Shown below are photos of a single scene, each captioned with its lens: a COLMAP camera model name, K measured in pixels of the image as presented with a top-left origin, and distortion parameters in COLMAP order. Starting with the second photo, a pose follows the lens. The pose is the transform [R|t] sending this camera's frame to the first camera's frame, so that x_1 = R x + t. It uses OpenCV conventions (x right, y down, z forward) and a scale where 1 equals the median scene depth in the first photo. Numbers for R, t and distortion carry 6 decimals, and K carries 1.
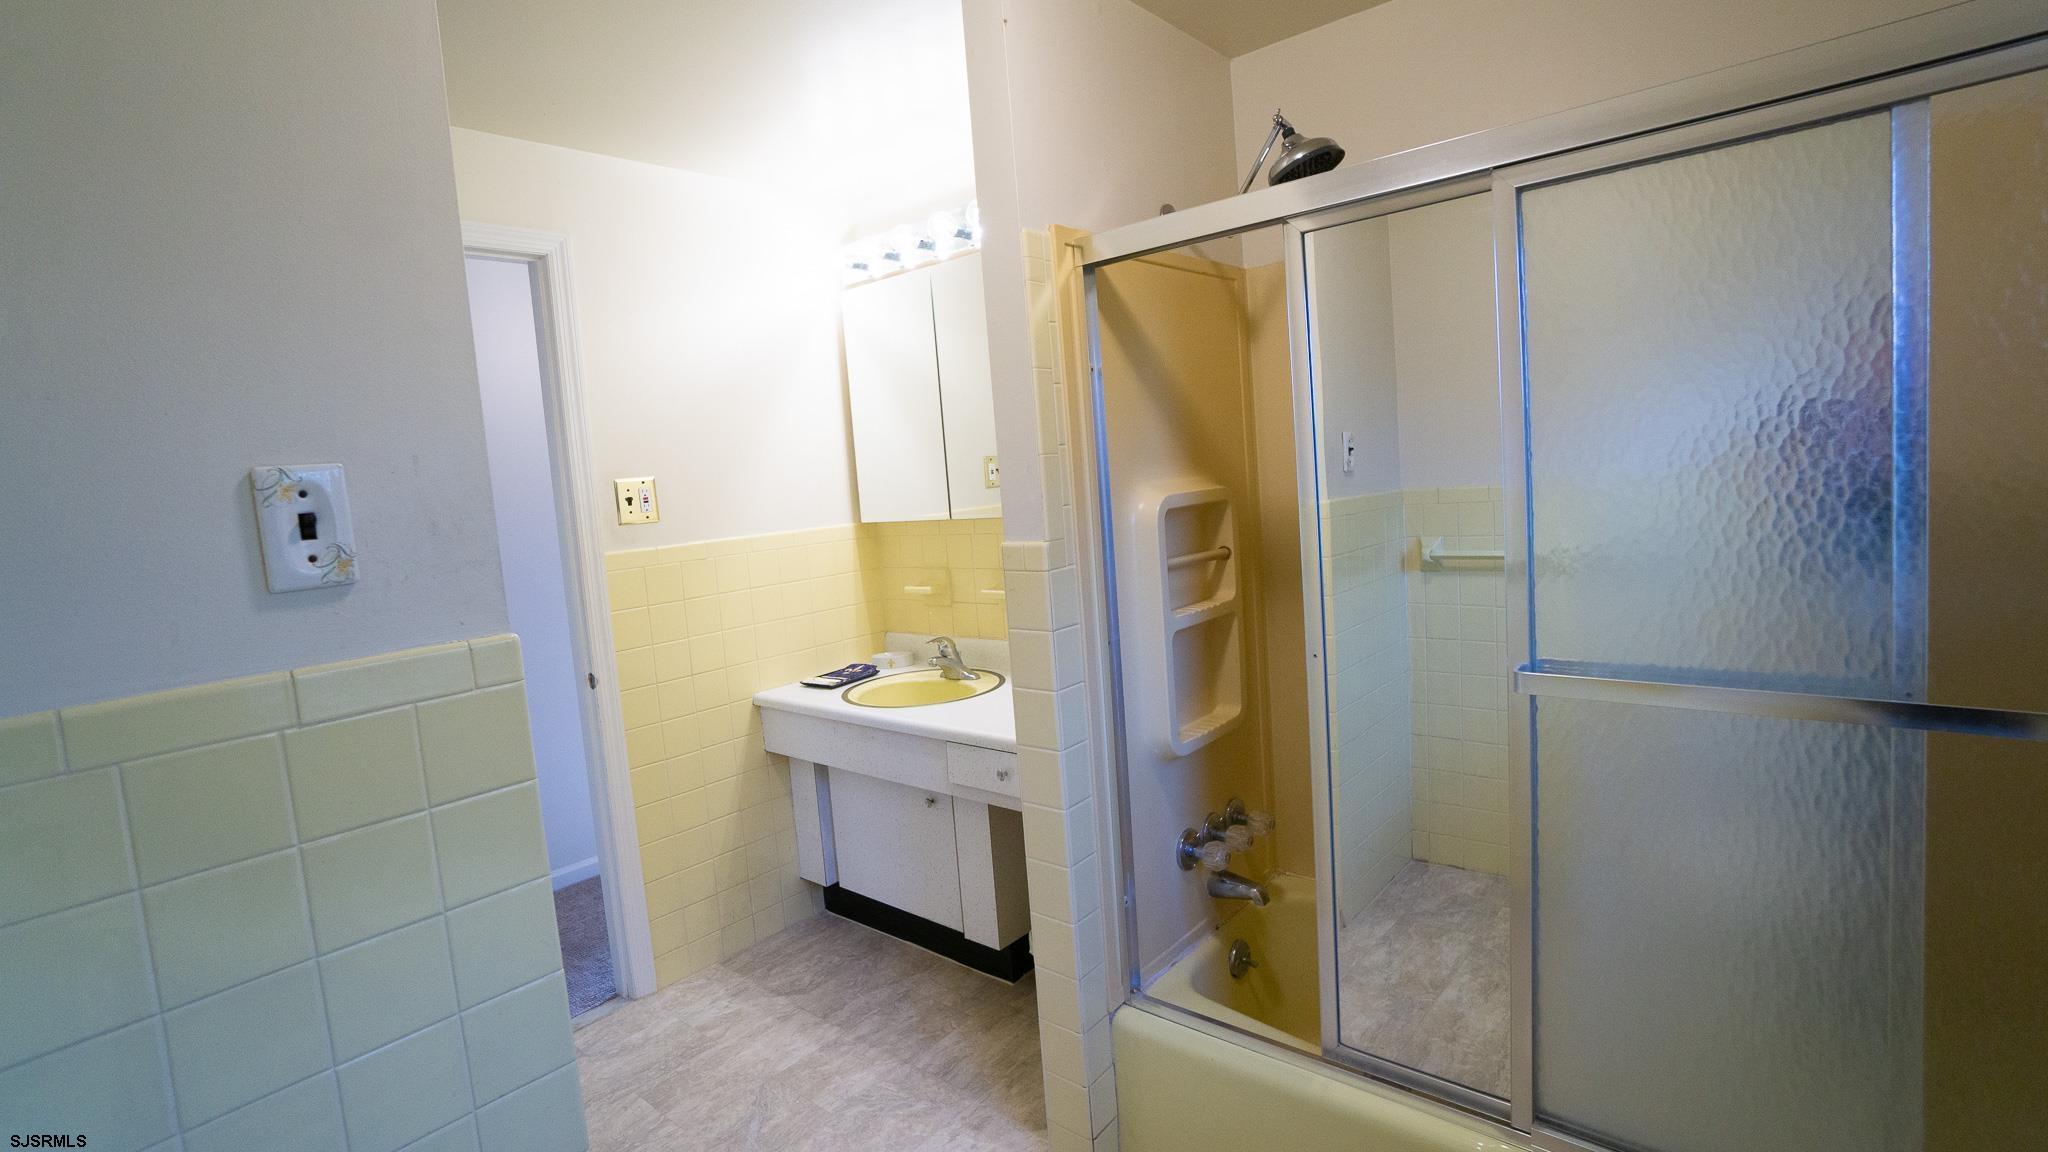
lens RADIAL K [[943.5, 0, 1017.2], [0, 943.5, 553.6], [0, 0, 1]] dist [-0.061270, 0.026201]
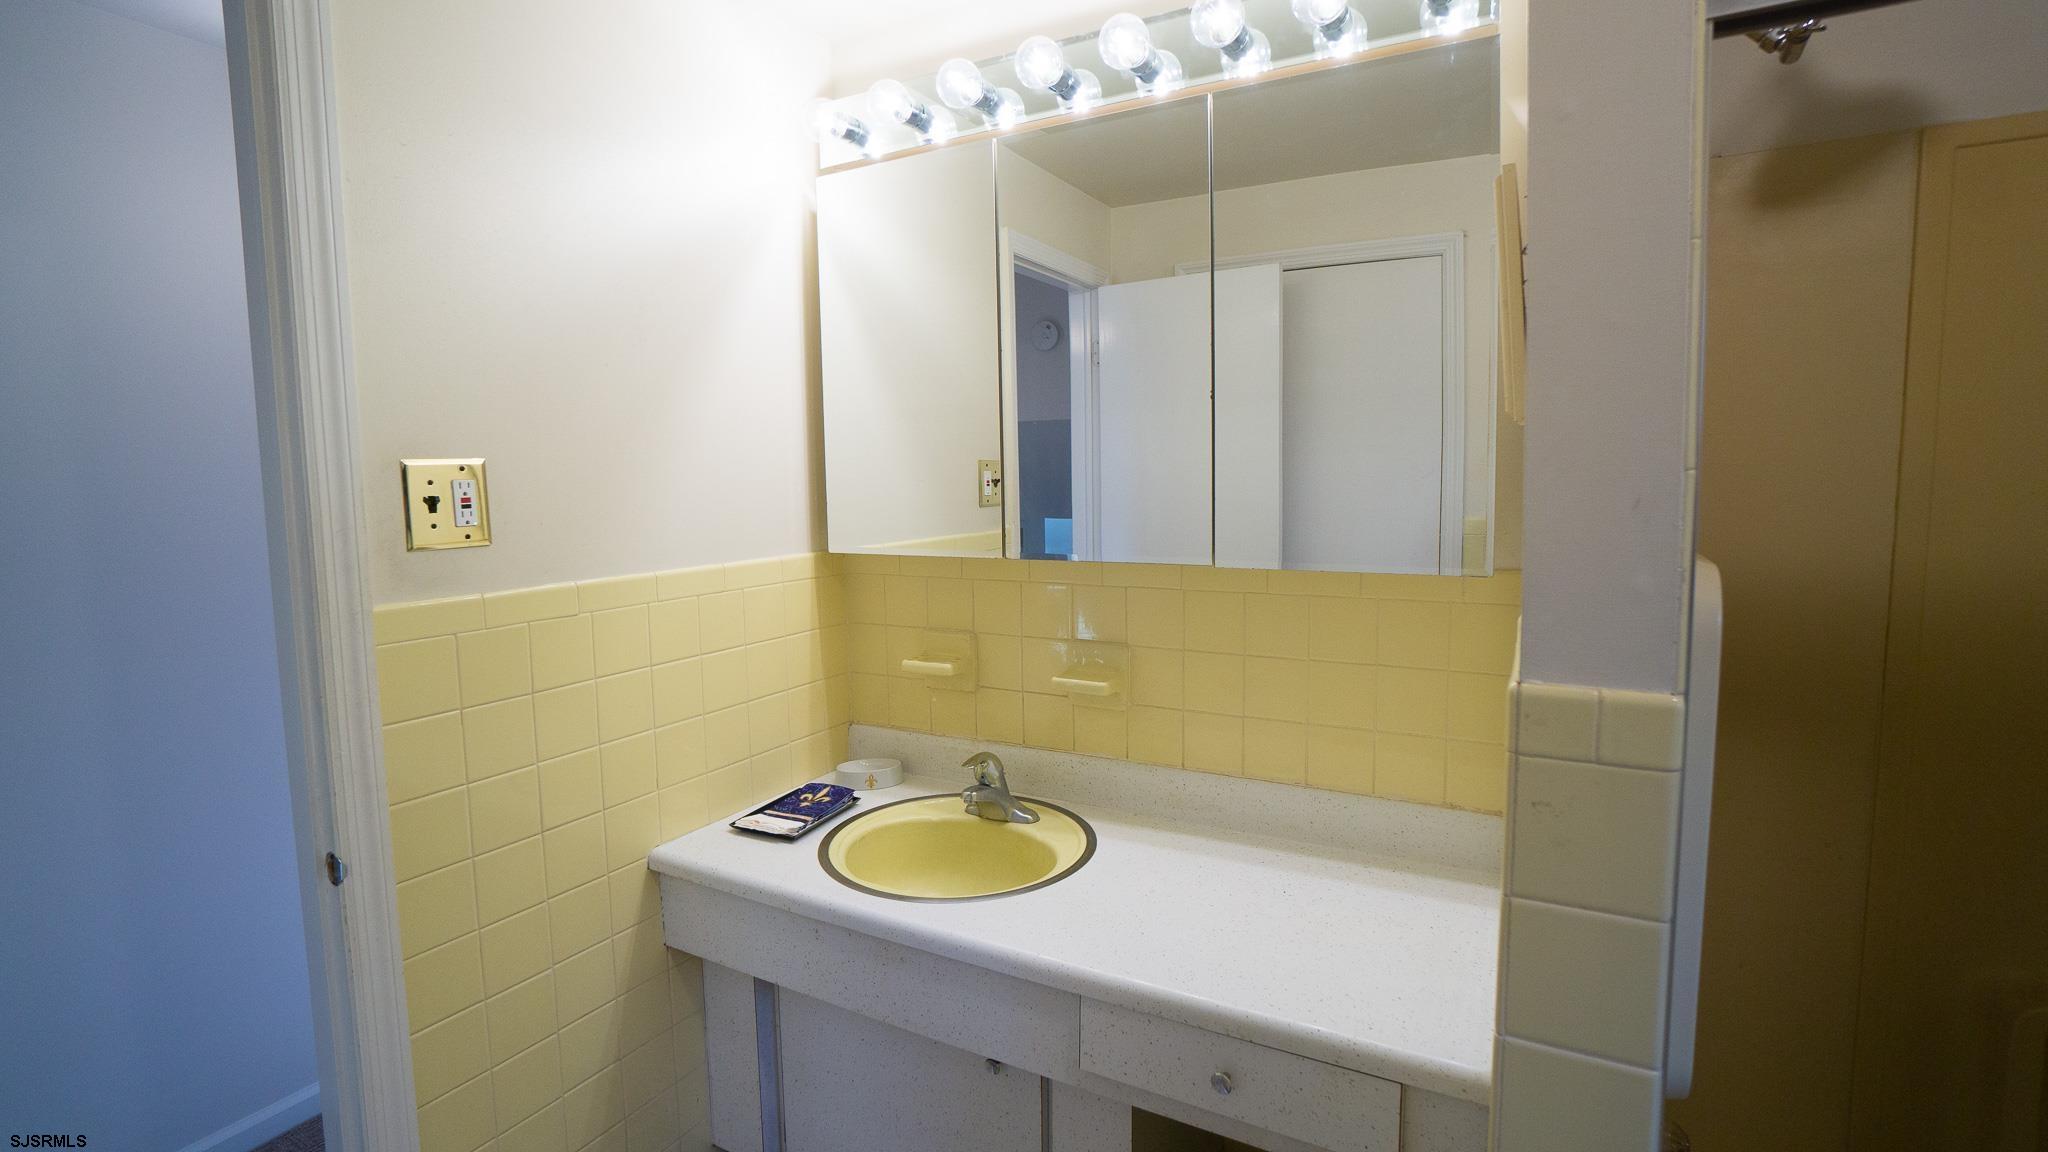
lens RADIAL K [[961.8, 0, 1013.8], [0, 961.8, 562.2], [0, 0, 1]] dist [-0.014774, -0.000638]
pose [[0.980152, 0.042399, 0.193658, -0.181936], [-0.041793, 0.999100, -0.007214, -0.030247], [-0.193790, -0.001023, 0.981043, 0.381303]]
